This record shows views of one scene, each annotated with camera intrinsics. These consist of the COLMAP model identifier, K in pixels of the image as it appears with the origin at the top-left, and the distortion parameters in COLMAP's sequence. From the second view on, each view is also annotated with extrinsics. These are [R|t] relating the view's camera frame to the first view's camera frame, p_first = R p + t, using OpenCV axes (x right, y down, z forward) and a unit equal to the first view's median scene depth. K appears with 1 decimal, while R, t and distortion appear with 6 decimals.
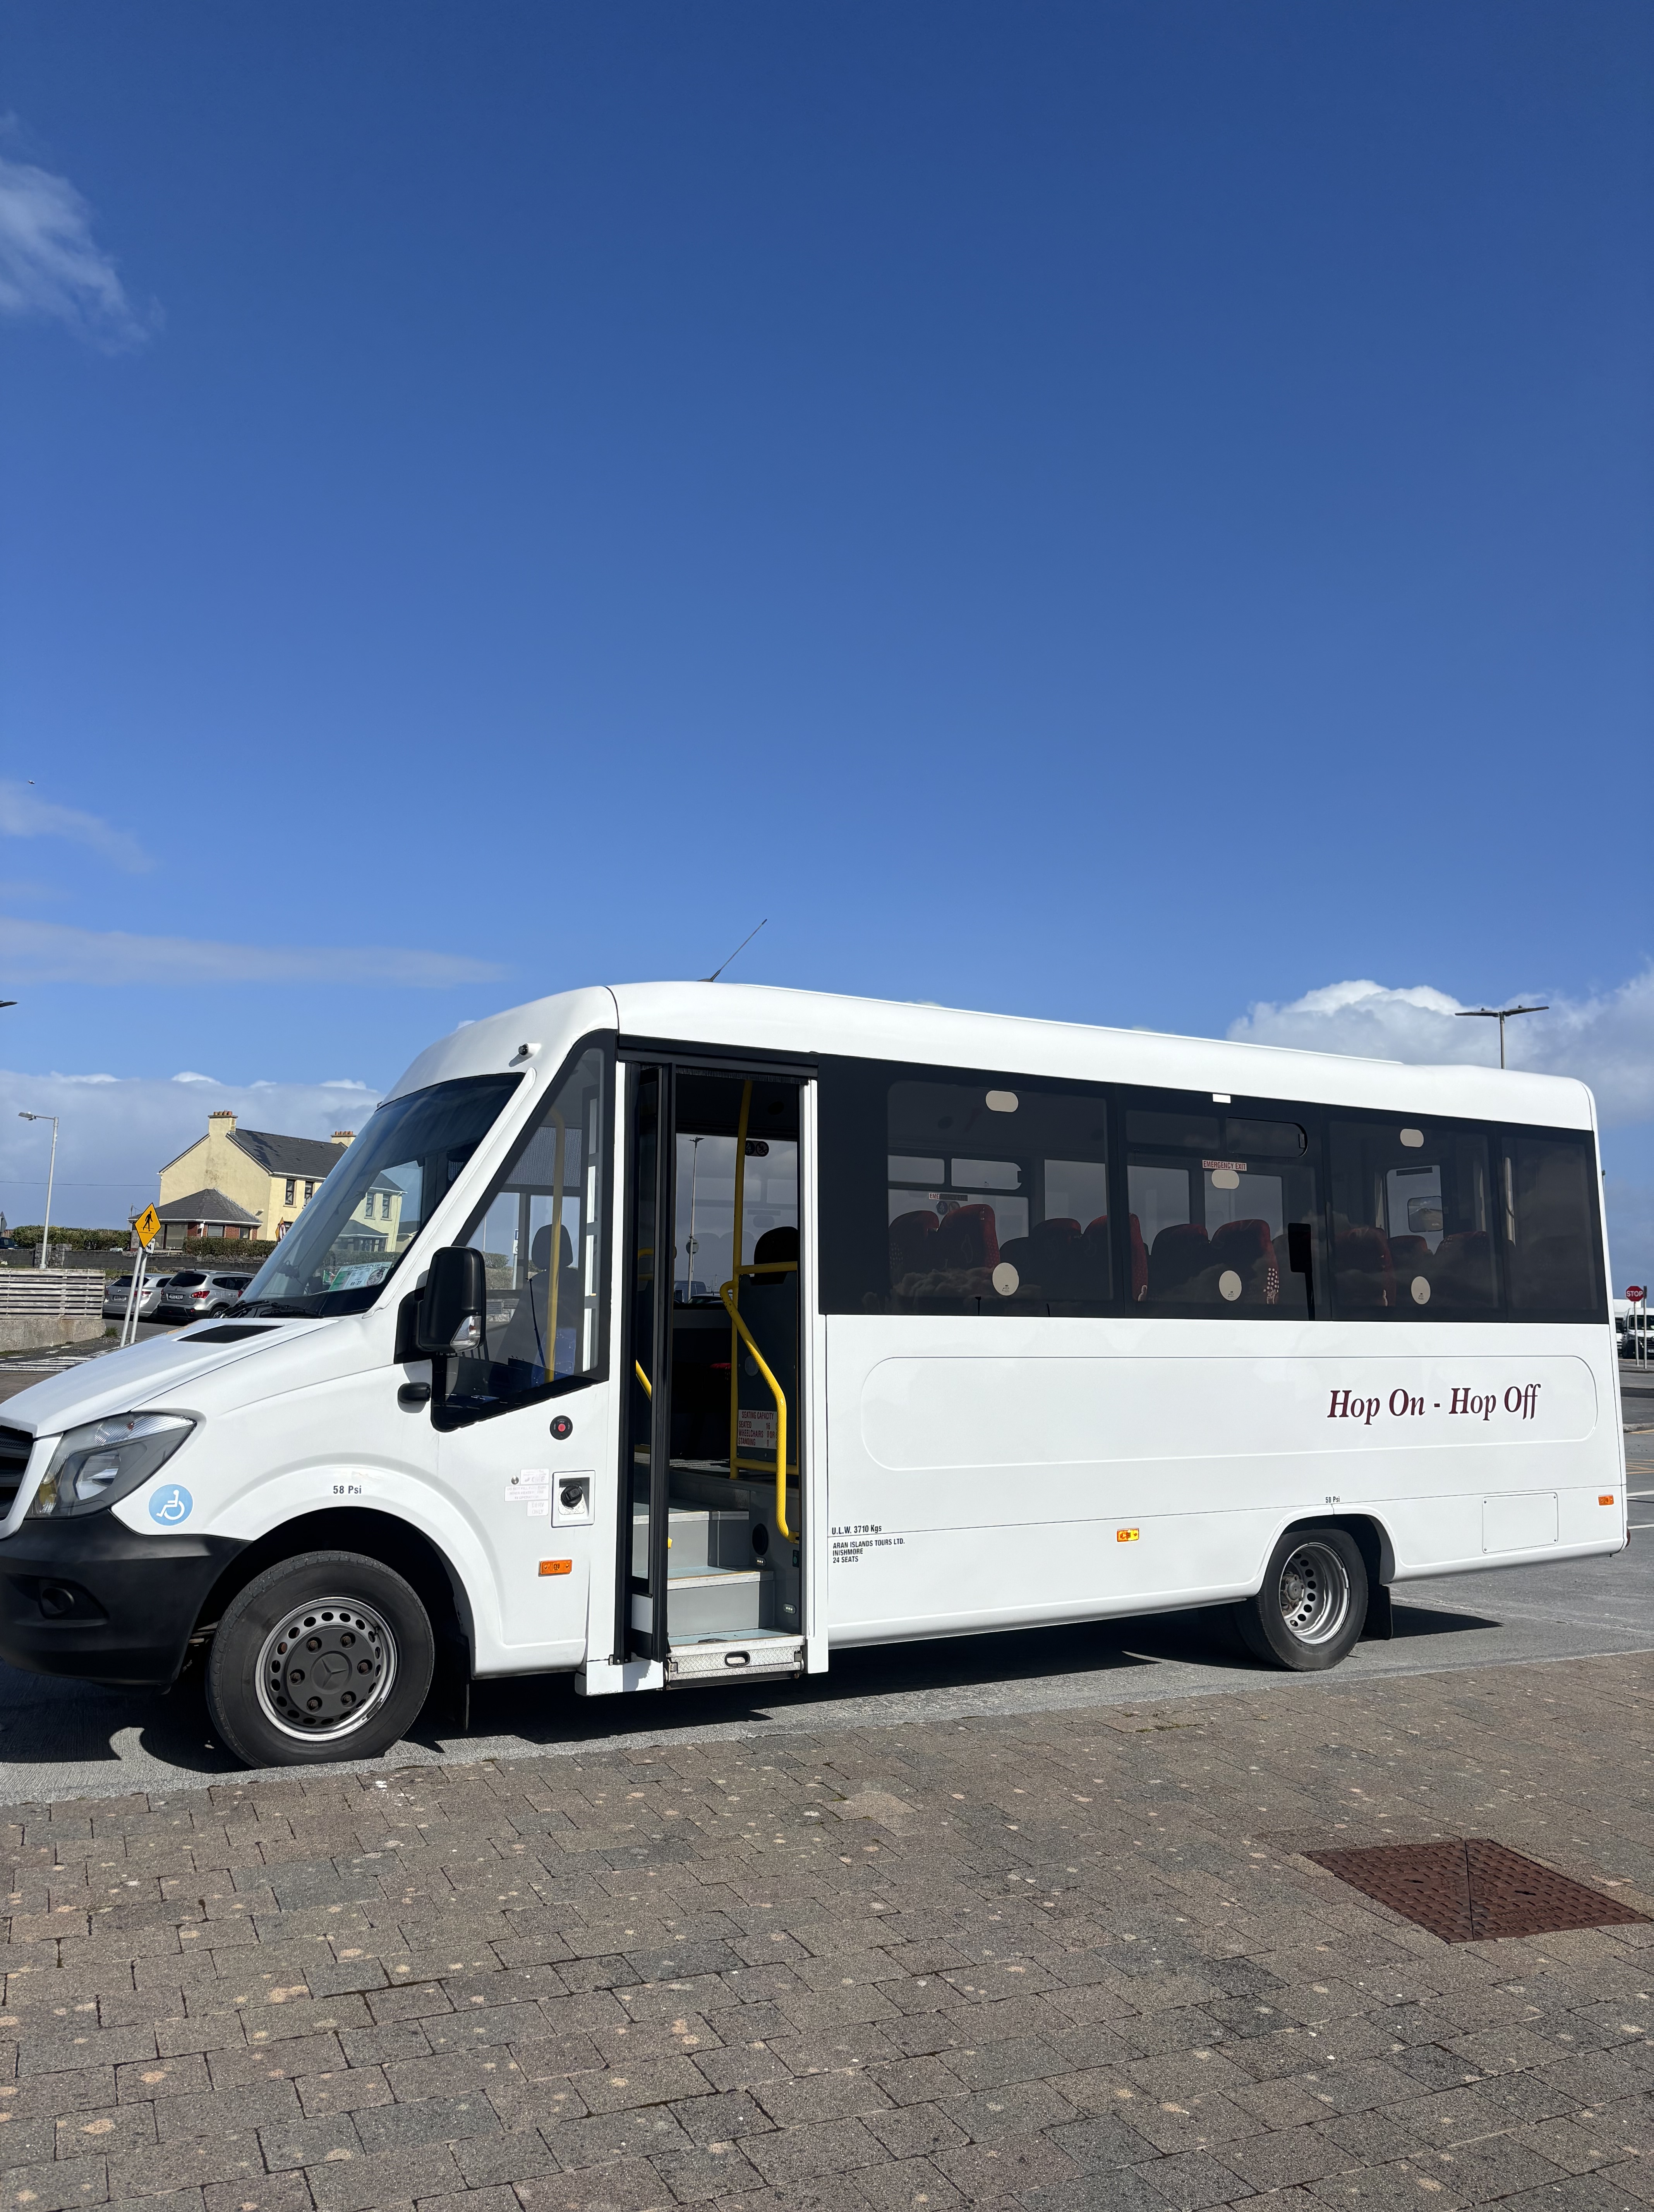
lens RADIAL K [[1668.6, 0, 833.3], [0, 1668.6, 1092.8], [0, 0, 1]] dist [0.059234, -0.087784]
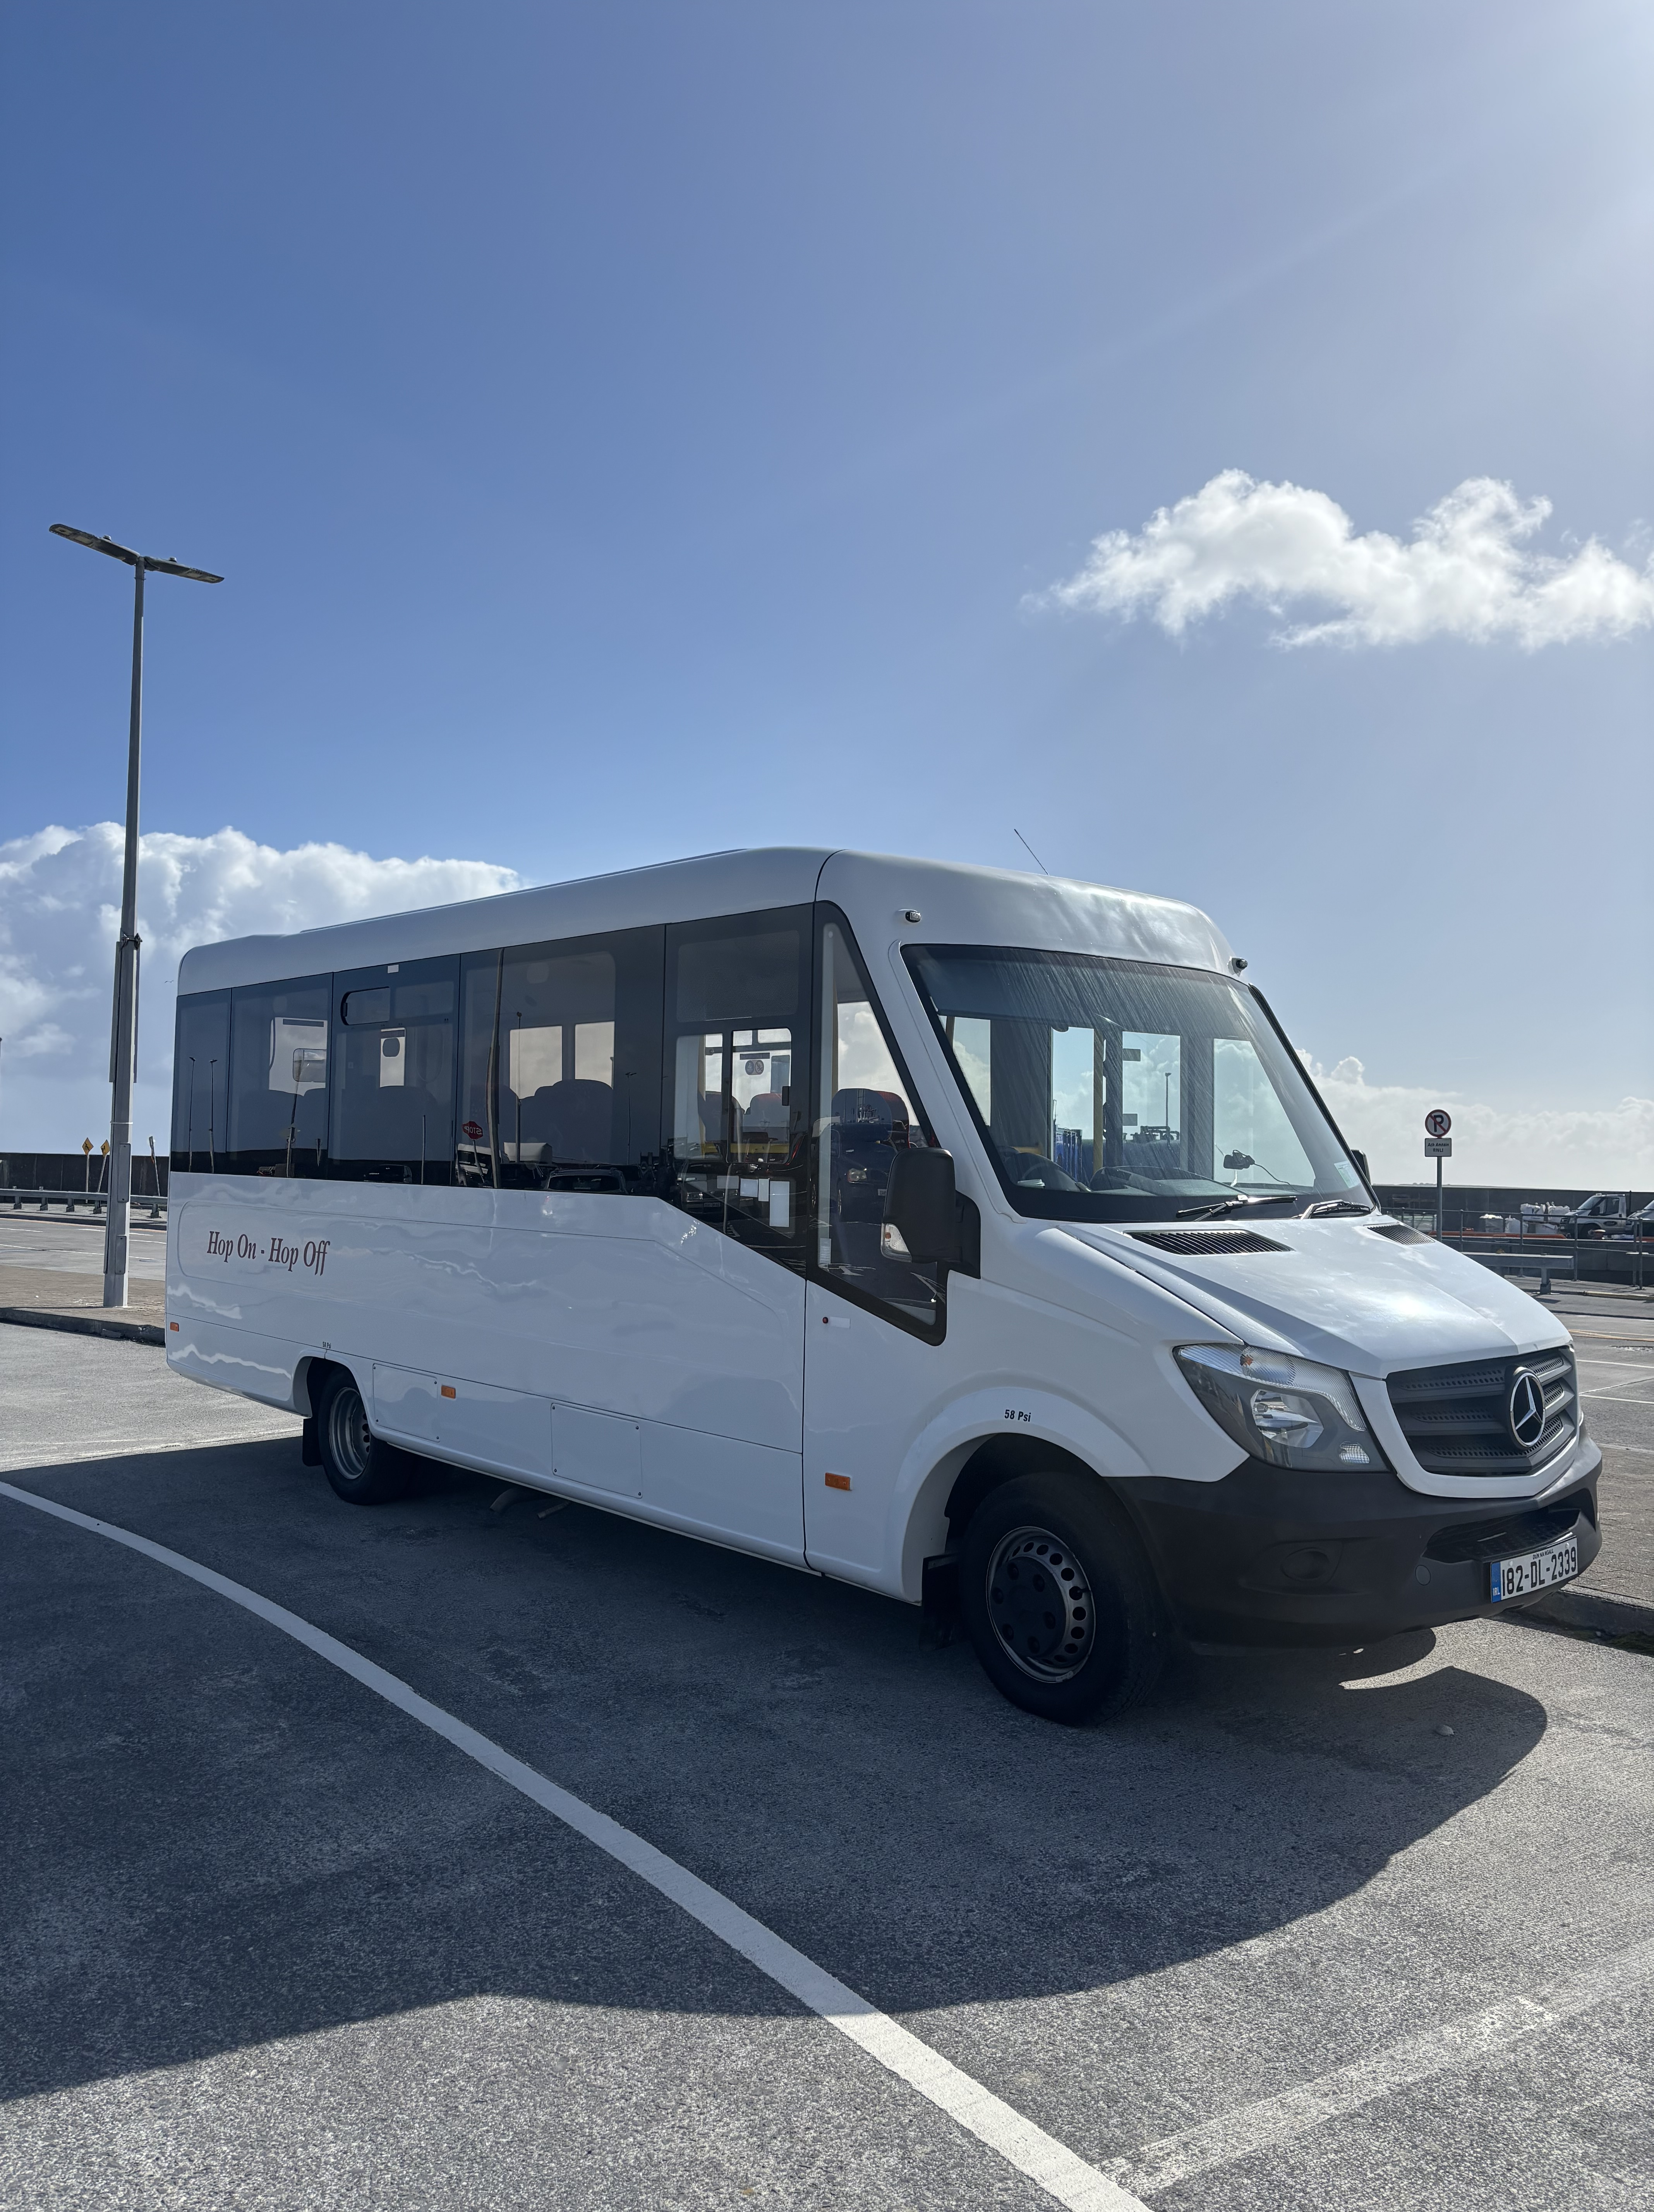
lens RADIAL K [[1668.6, 0, 833.3], [0, 1668.6, 1092.8], [0, 0, 1]] dist [0.059234, -0.087784]
pose [[-0.200941, 0.020781, 0.979383, -1.275738], [-0.149795, 0.987365, -0.051684, 0.164230], [-0.968083, -0.157092, -0.195289, 1.546537]]
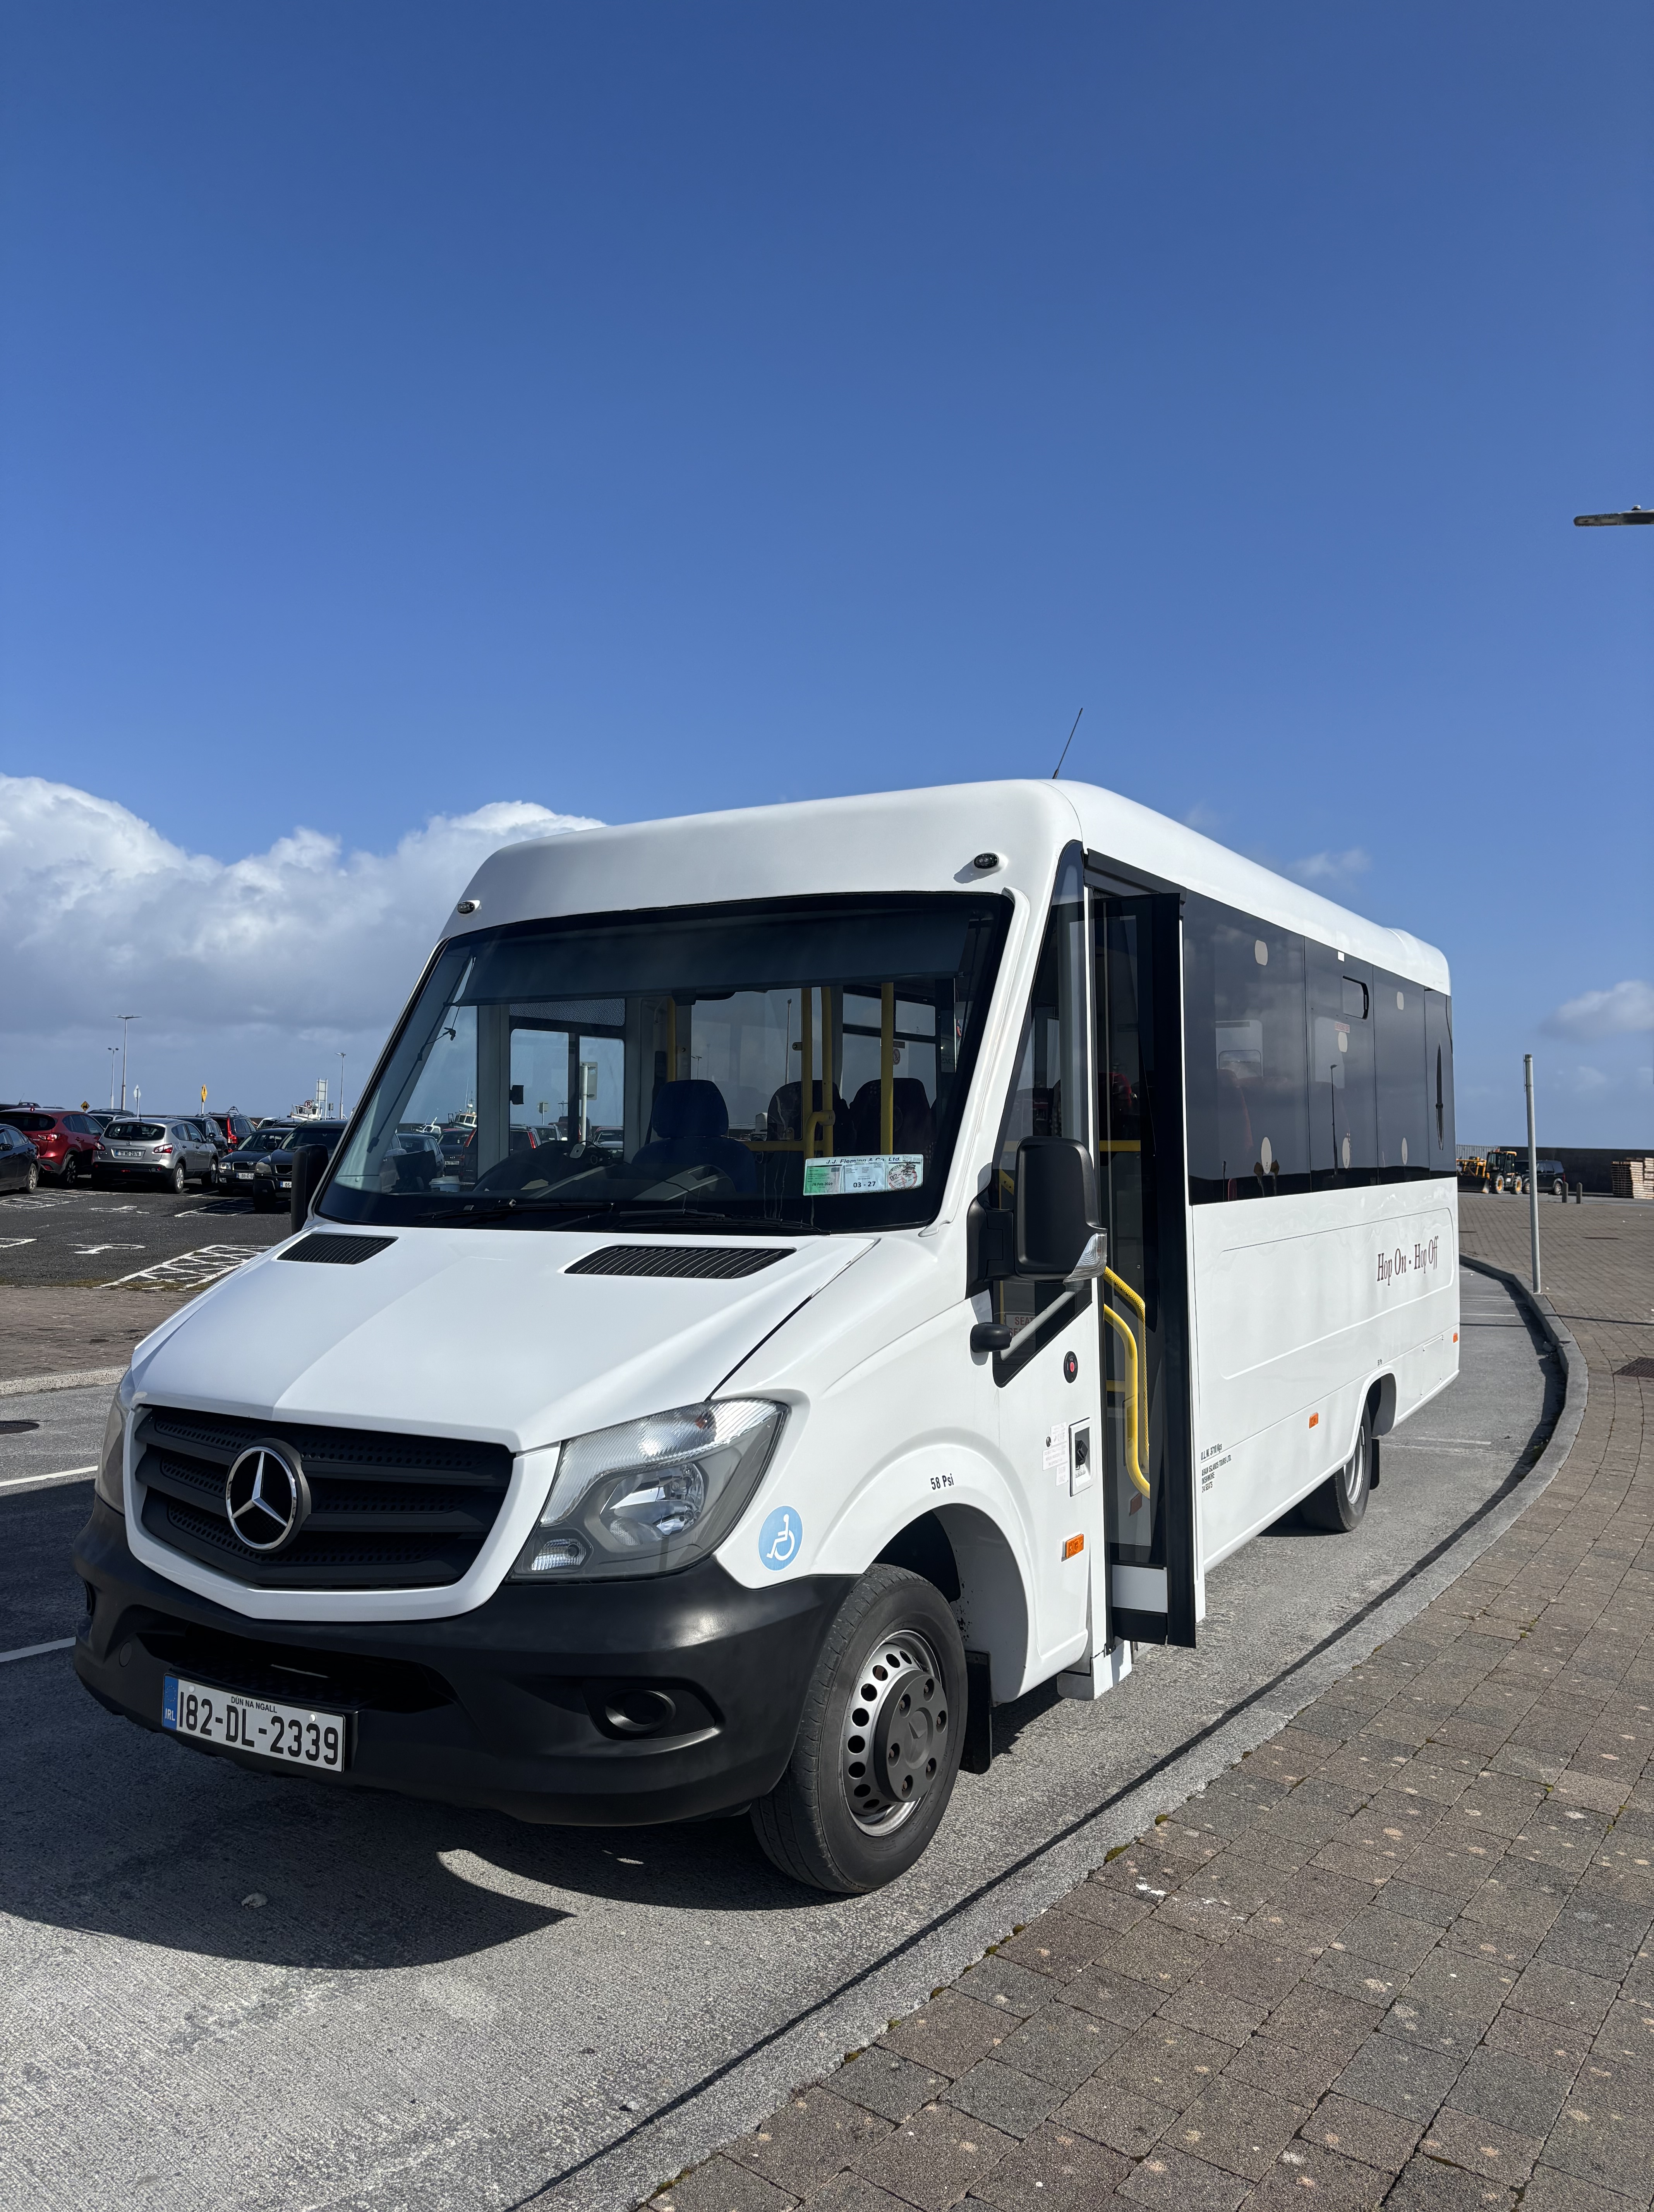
lens RADIAL K [[1668.6, 0, 833.3], [0, 1668.6, 1092.8], [0, 0, 1]] dist [0.059234, -0.087784]
pose [[0.864644, 0.005815, 0.502352, -0.646369], [-0.061188, 0.993708, 0.093812, 0.011244], [-0.498646, -0.111852, 0.859559, 0.417671]]
